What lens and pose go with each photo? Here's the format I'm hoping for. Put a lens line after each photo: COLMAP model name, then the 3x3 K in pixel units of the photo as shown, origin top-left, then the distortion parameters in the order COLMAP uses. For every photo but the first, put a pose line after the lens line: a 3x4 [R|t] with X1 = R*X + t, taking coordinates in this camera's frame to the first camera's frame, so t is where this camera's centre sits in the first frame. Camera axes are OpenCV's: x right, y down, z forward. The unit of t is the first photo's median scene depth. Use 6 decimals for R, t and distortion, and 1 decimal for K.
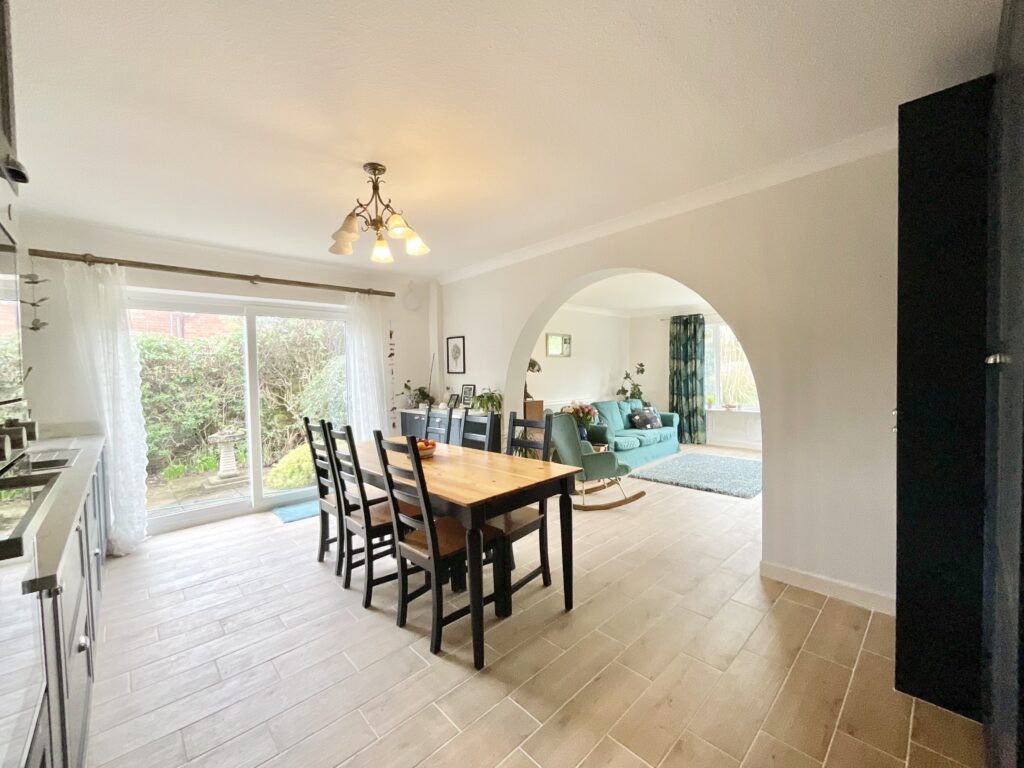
lens RADIAL K [[416.6, 0, 511.5], [0, 416.6, 383.3], [0, 0, 1]] dist [-0.001531, 0.000152]
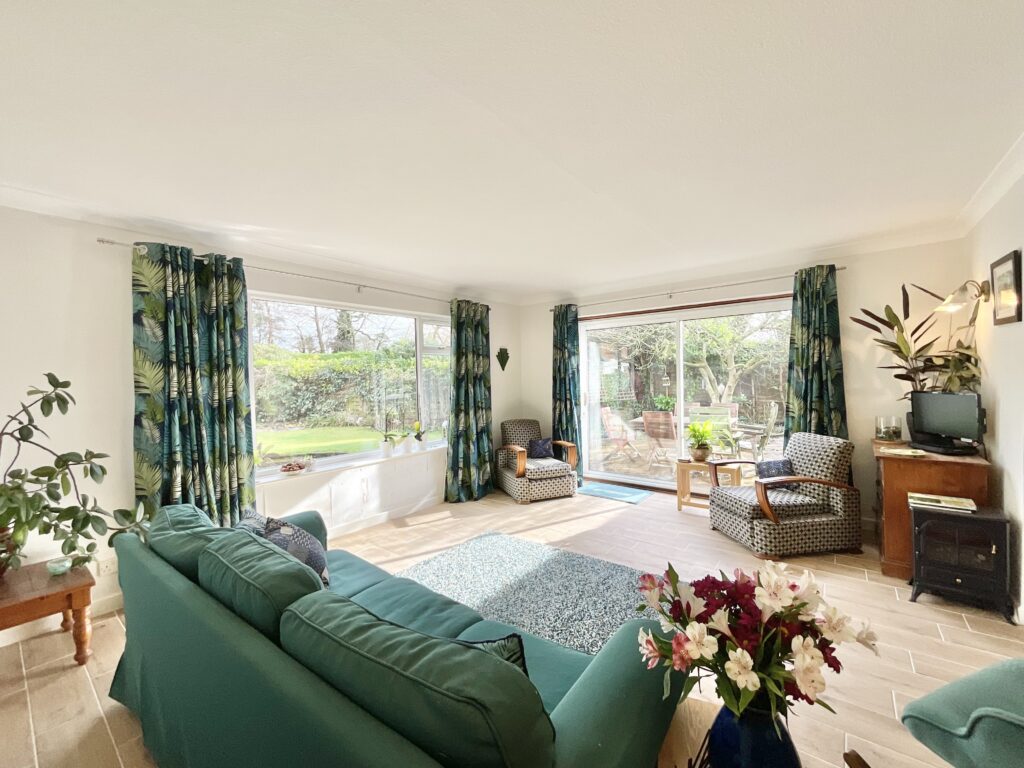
lens RADIAL K [[416.6, 0, 511.5], [0, 416.6, 383.3], [0, 0, 1]] dist [-0.001531, 0.000152]
pose [[-0.147142, 0.008768, 0.989076, -0.000880], [0.051098, 0.998693, -0.001252, -0.031006], [-0.987795, 0.050356, -0.147398, 0.864926]]
